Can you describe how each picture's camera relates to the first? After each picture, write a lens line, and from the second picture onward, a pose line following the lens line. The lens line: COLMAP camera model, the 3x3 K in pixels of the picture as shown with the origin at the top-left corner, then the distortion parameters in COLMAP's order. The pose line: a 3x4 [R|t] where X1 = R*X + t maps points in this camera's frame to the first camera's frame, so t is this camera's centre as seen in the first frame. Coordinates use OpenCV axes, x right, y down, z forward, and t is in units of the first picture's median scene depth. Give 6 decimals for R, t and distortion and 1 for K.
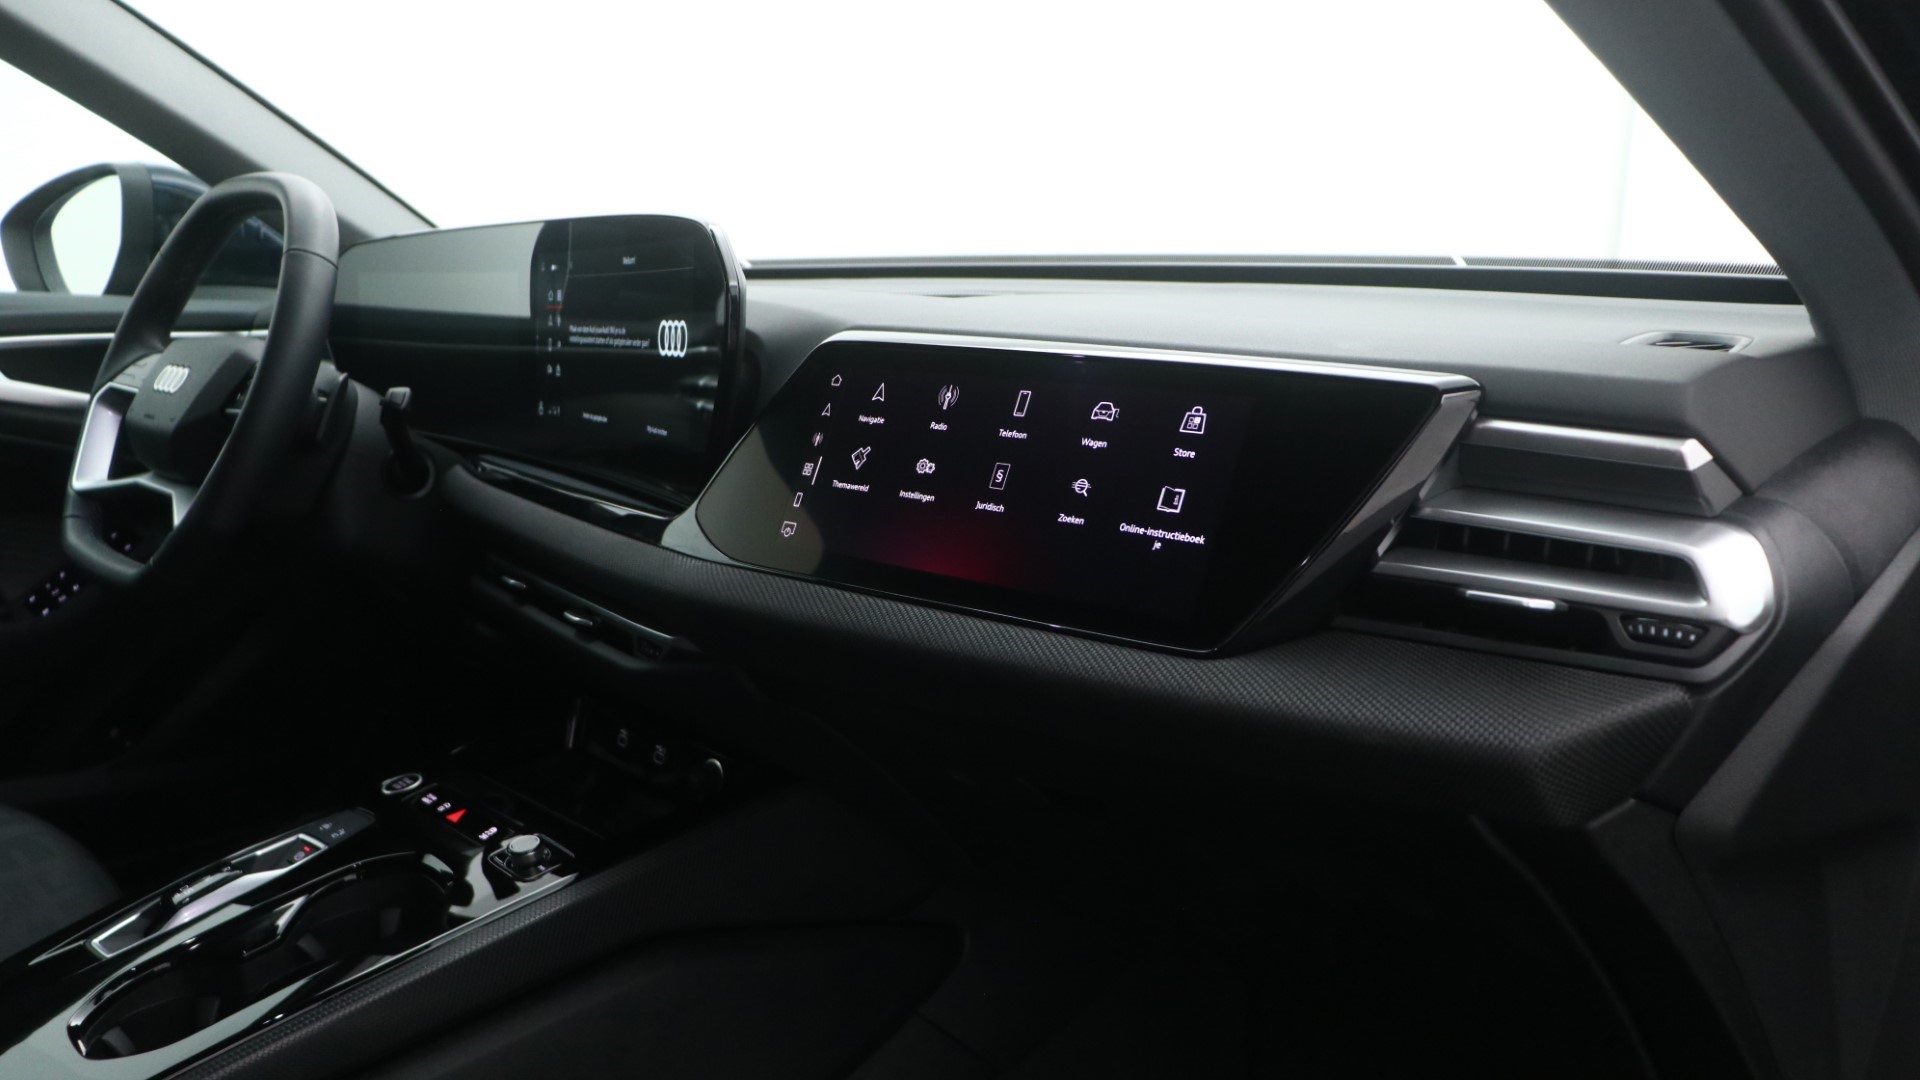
lens RADIAL K [[1569.9, 0, 954.7], [0, 1569.9, 543.9], [0, 0, 1]] dist [-0.019163, 0.011552]
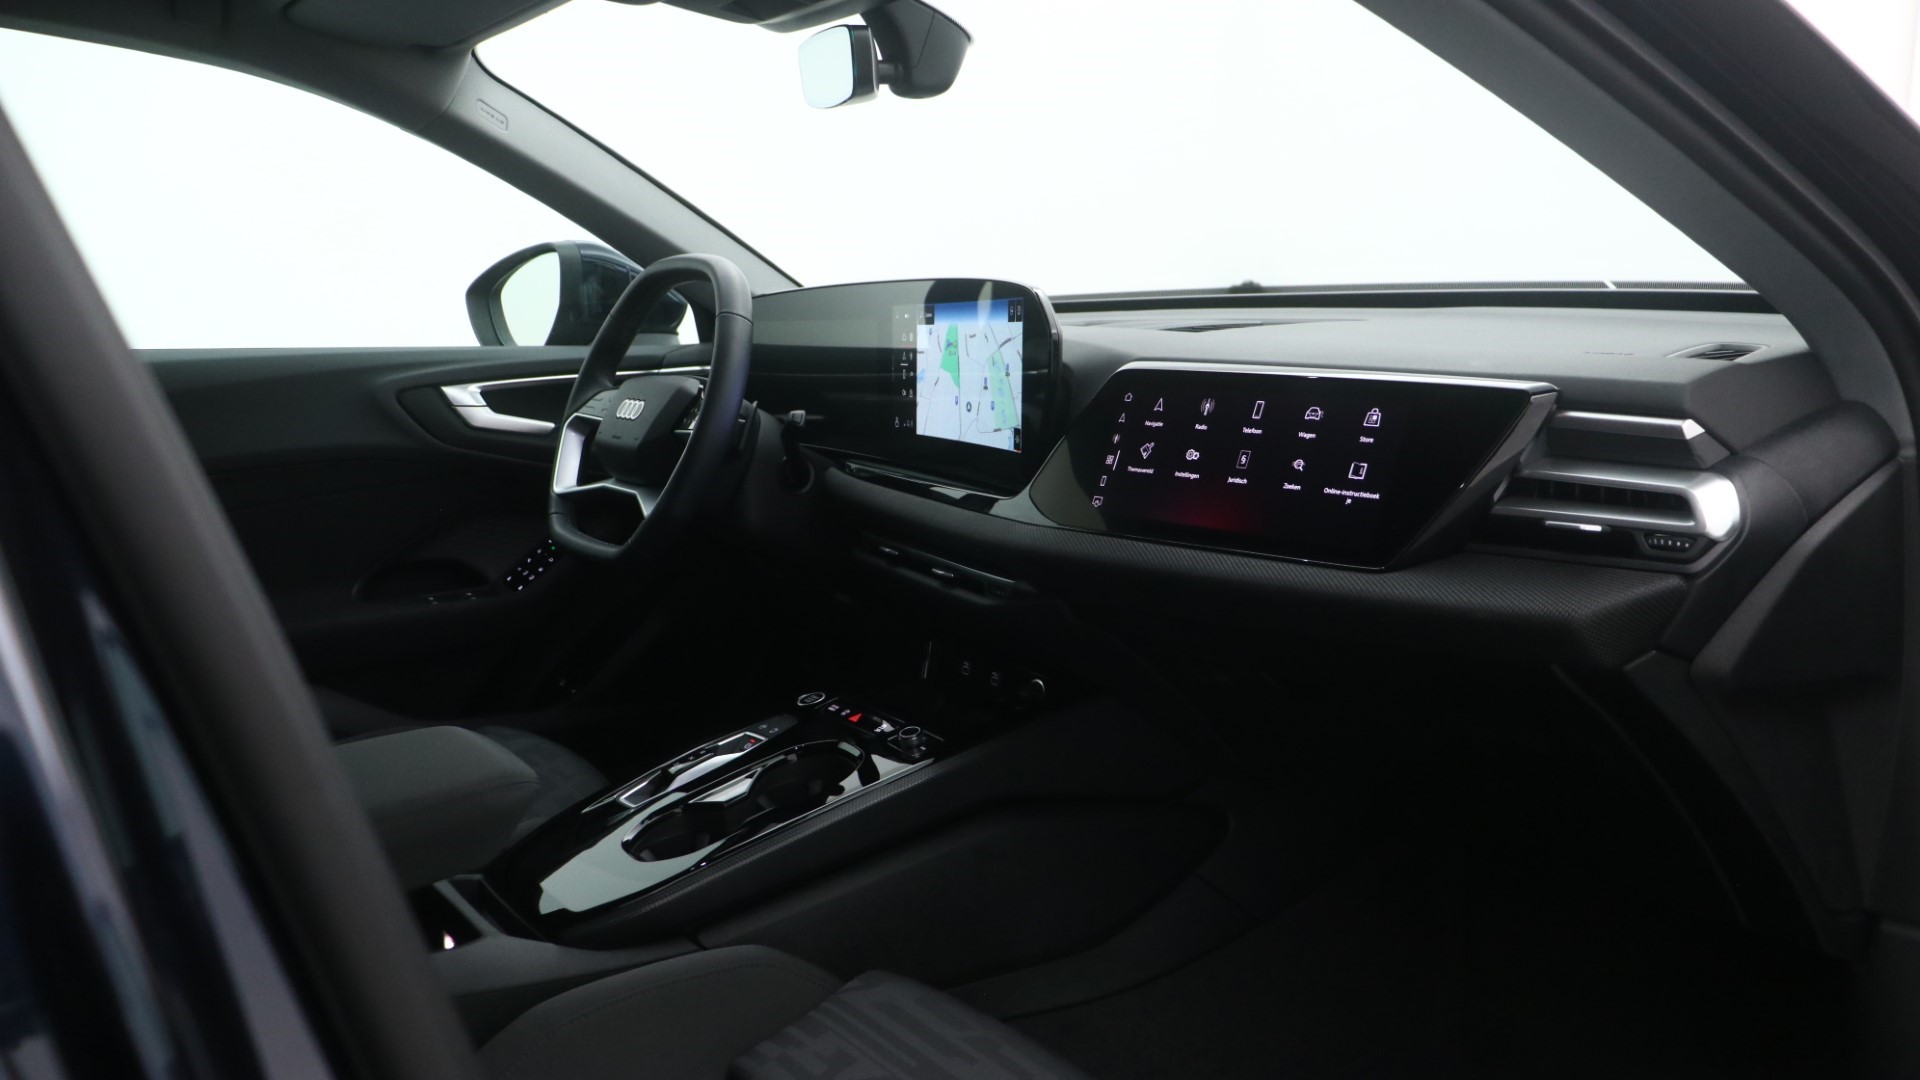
lens RADIAL K [[1606.7, 0, 956.5], [0, 1606.7, 544.2], [0, 0, 1]] dist [0.018204, -0.016750]
pose [[0.986629, -0.019143, -0.161854, 0.004424], [0.018408, 0.999812, -0.006038, 0.033834], [0.161939, 0.002978, 0.986796, -0.444786]]
